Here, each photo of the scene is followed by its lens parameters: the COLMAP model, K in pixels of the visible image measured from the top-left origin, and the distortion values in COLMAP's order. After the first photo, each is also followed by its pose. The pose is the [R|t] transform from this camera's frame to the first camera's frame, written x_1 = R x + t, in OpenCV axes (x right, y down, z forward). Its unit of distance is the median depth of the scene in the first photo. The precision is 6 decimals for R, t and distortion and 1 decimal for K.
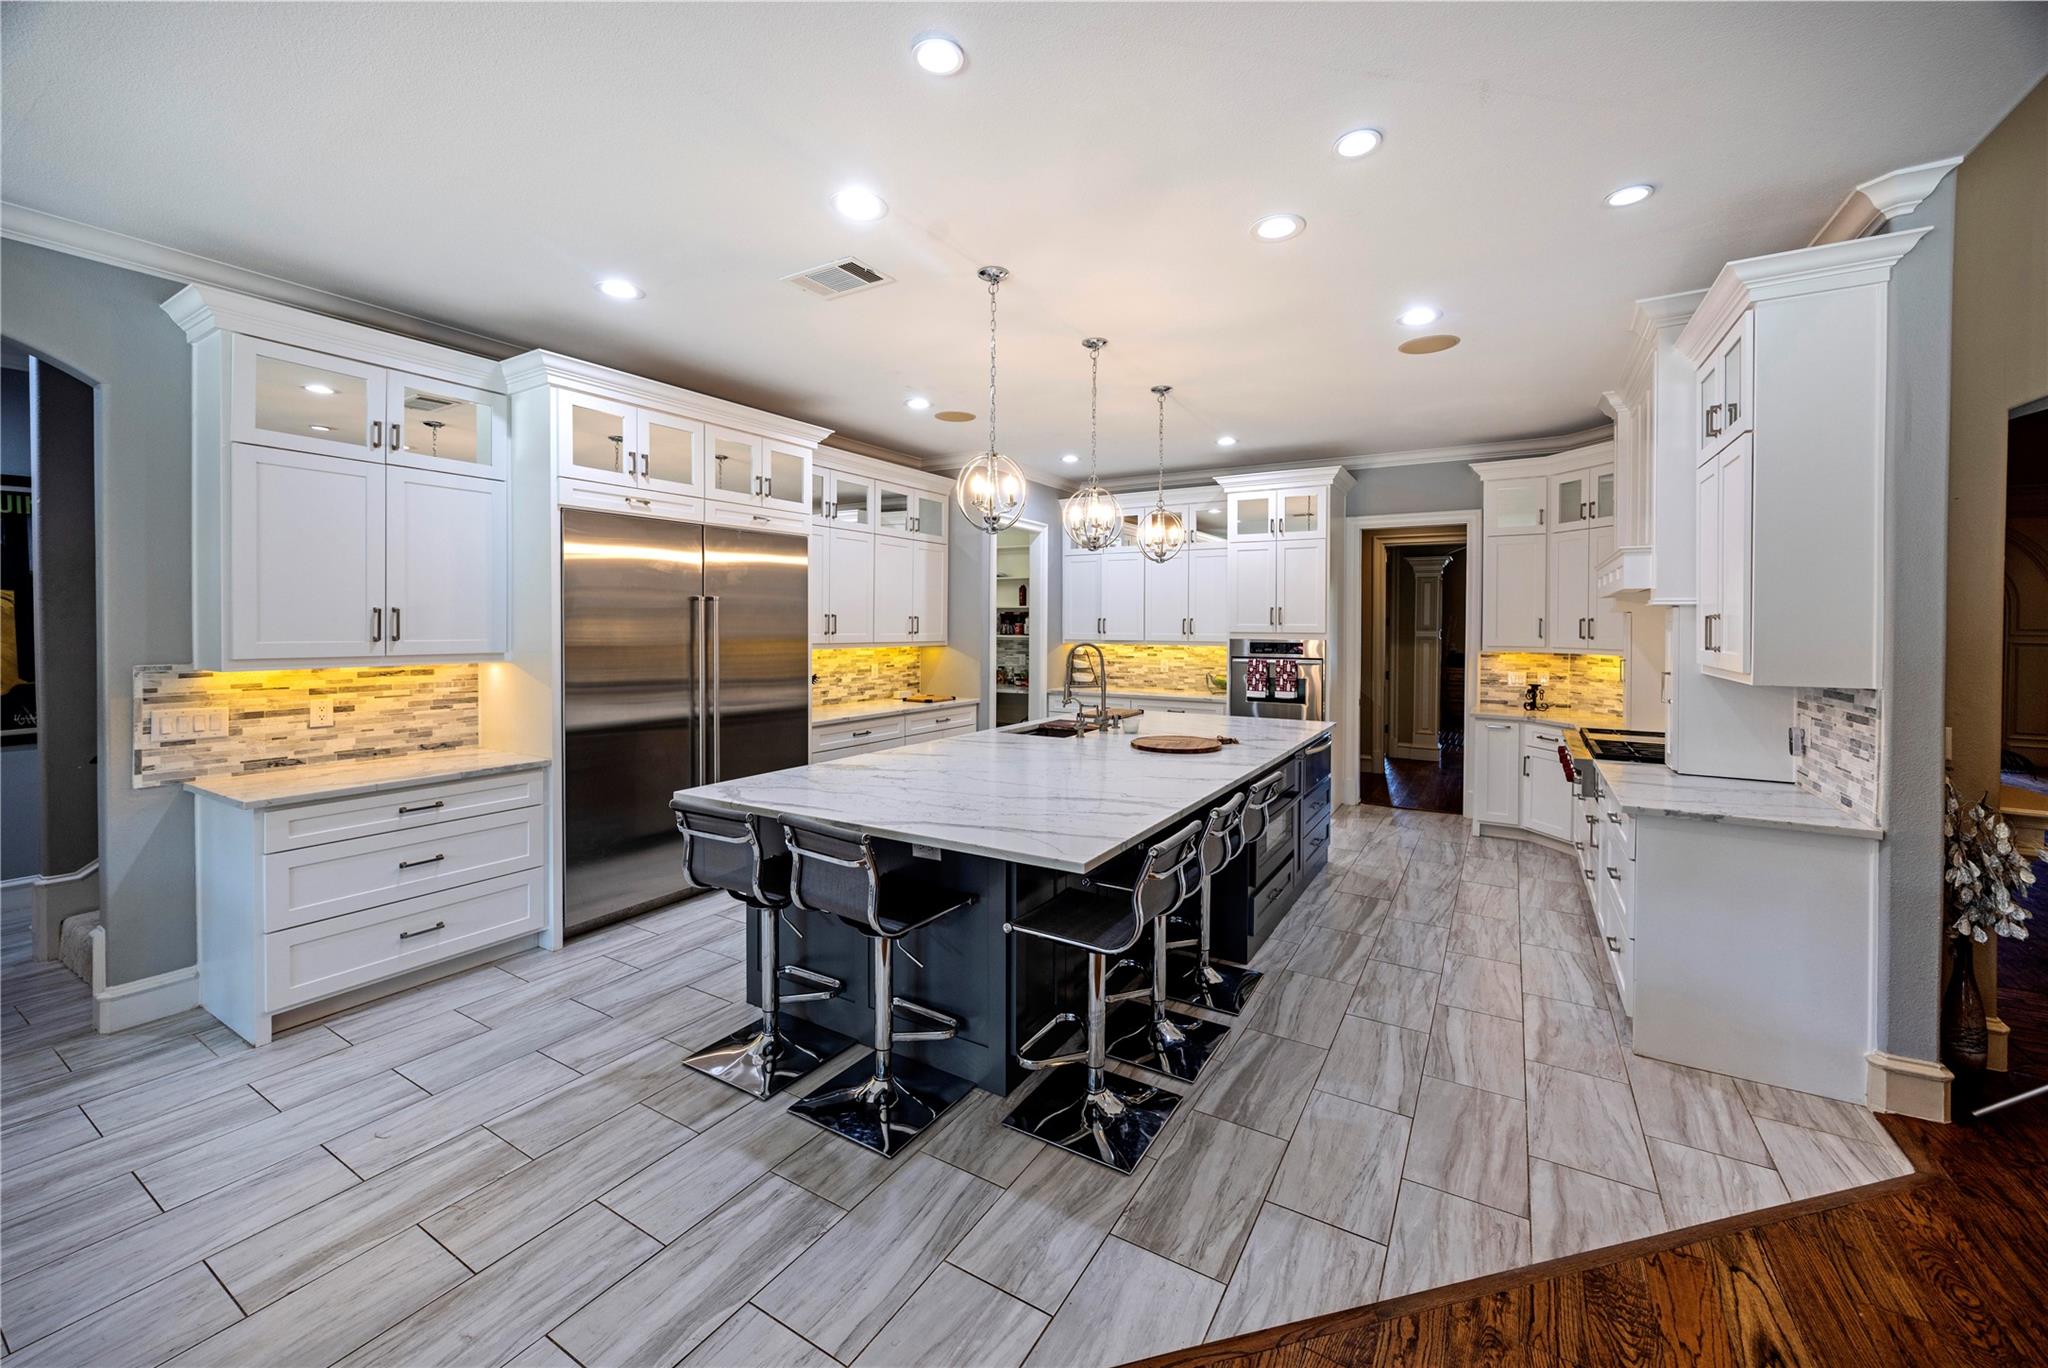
lens RADIAL K [[795.3, 0, 1025.2], [0, 795.3, 622.3], [0, 0, 1]] dist [-0.000651, -0.000420]
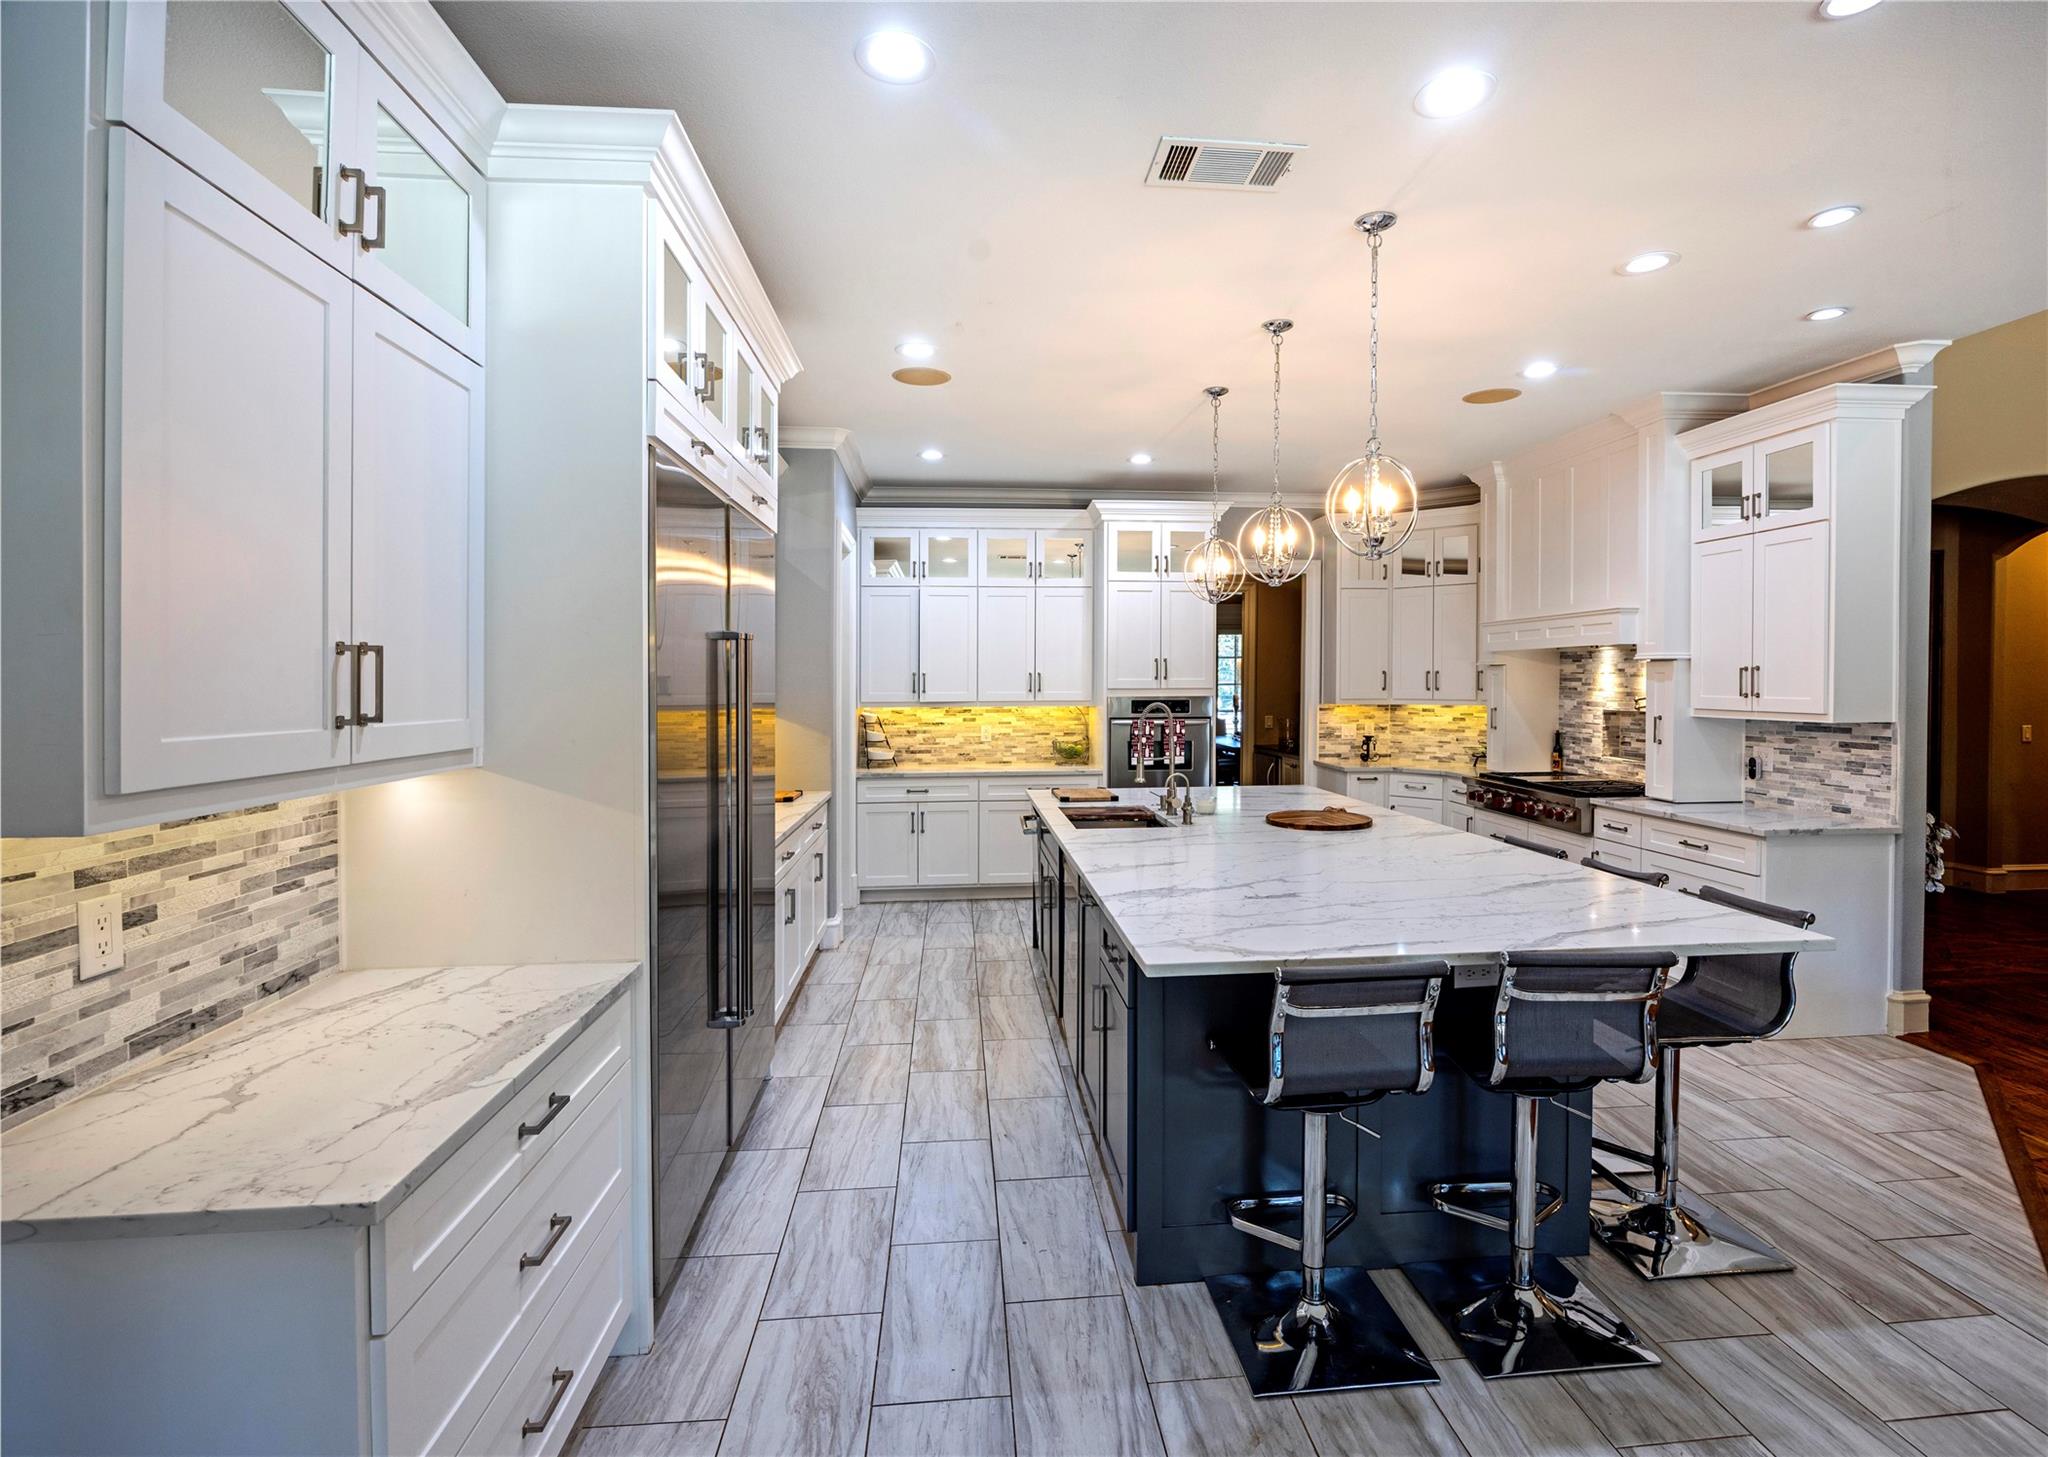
lens RADIAL K [[1006.9, 0, 1037.2], [0, 1006.9, 679.8], [0, 0, 1]] dist [-0.010050, -0.000086]
pose [[0.799051, -0.006187, 0.601232, -0.763151], [0.005698, 0.999980, 0.002718, 0.000159], [-0.601237, 0.001254, 0.799070, 0.362009]]
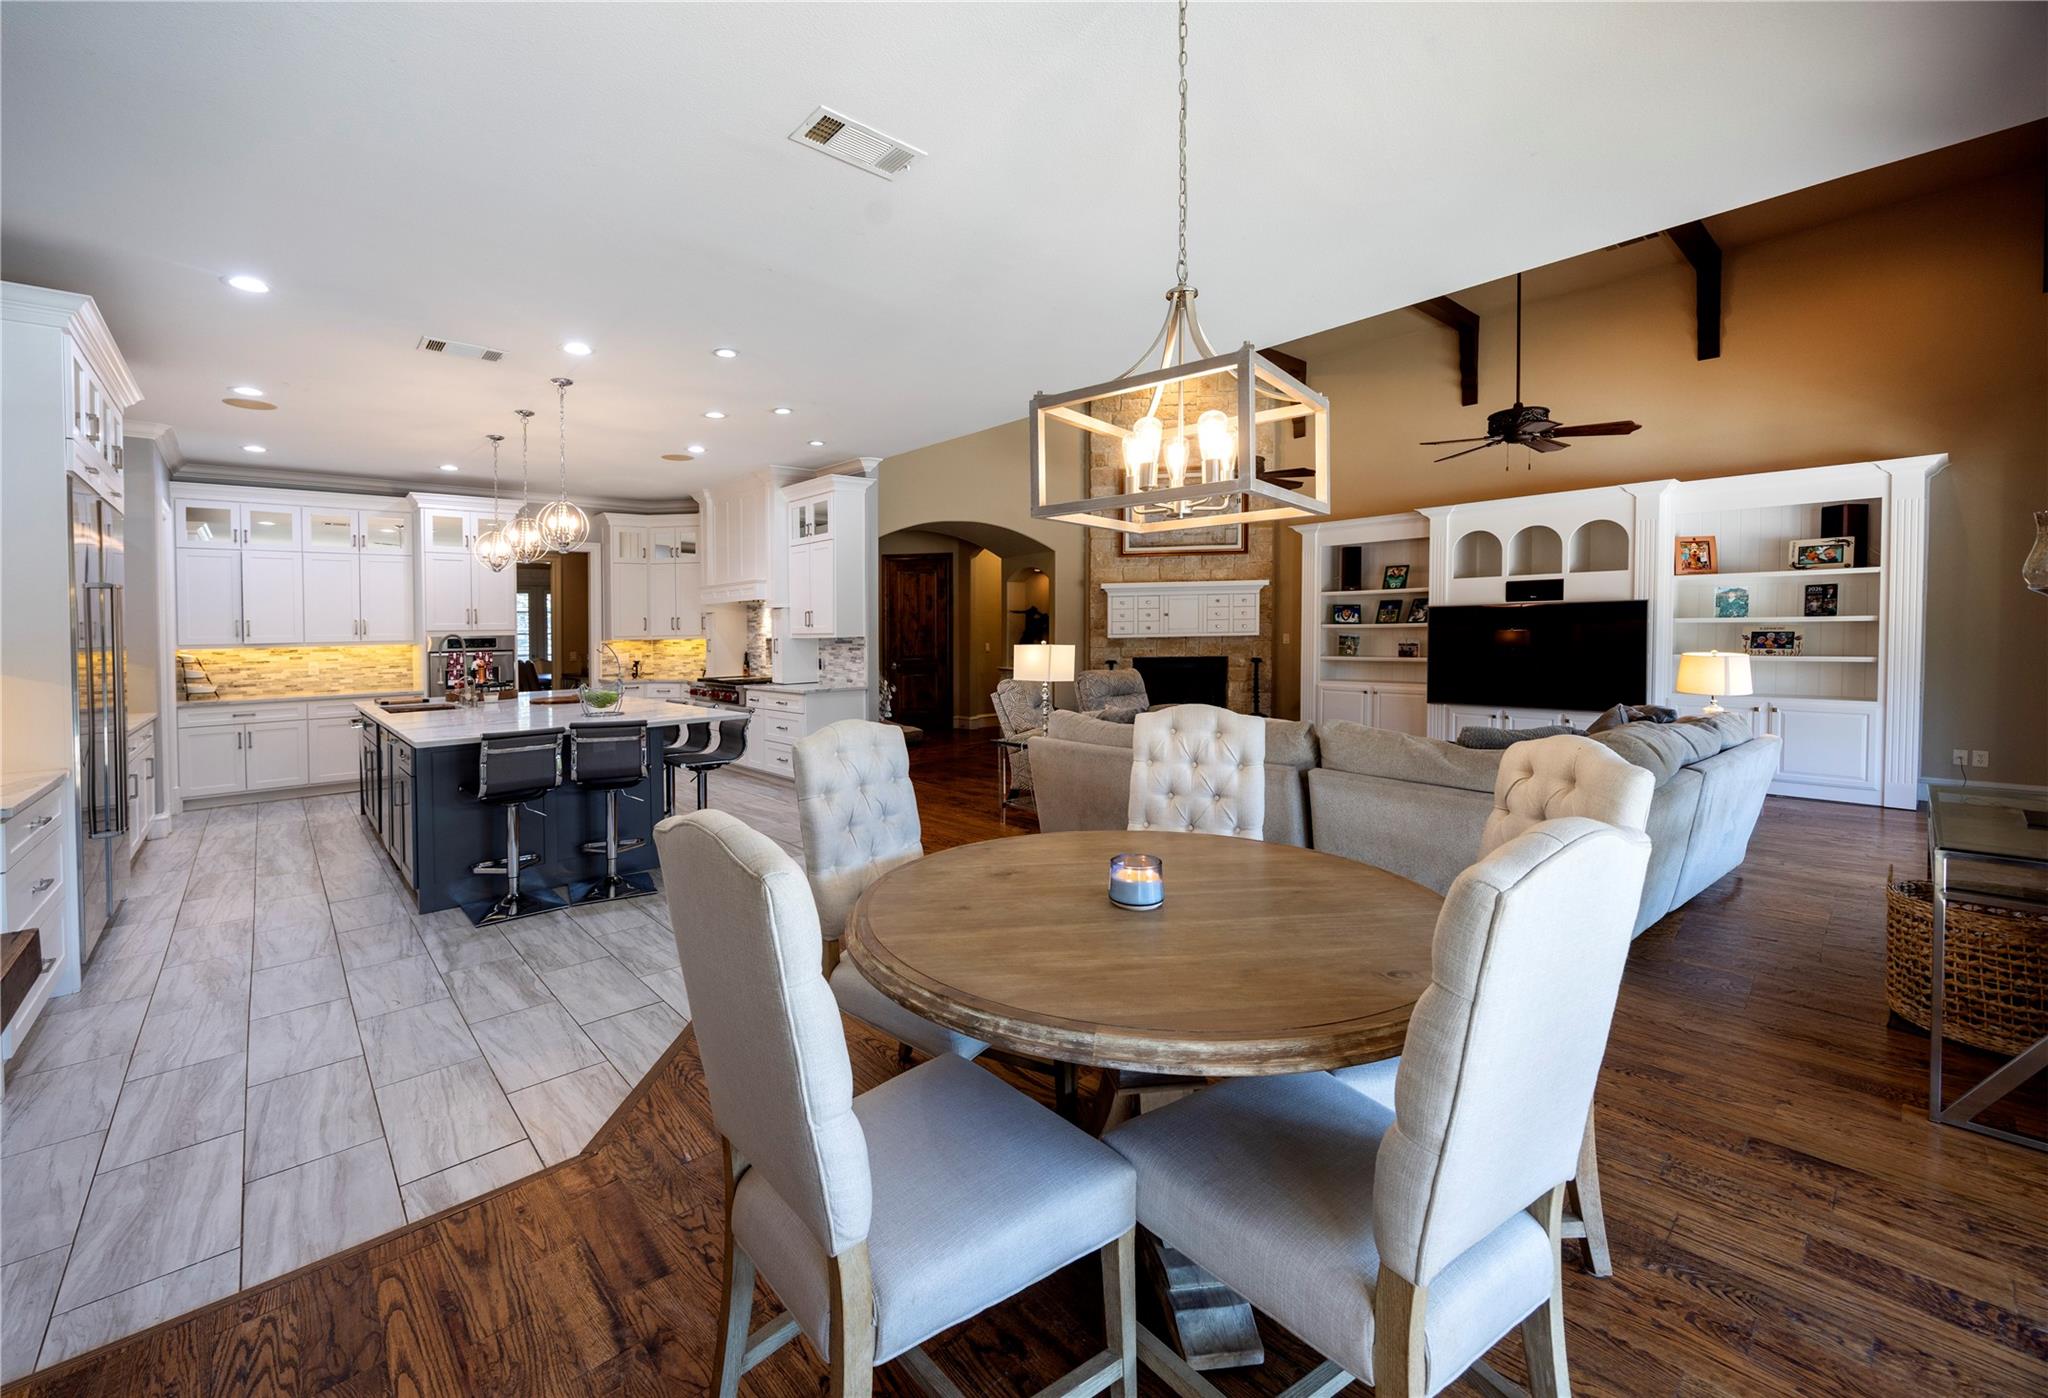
lens RADIAL K [[843.2, 0, 986.0], [0, 843.2, 637.2], [0, 0, 1]] dist [0.000682, 0.000198]
pose [[0.295093, -0.018540, 0.955289, -1.159965], [0.019887, 0.999714, 0.013259, 0.038134], [-0.955262, 0.015085, 0.295377, -0.209637]]
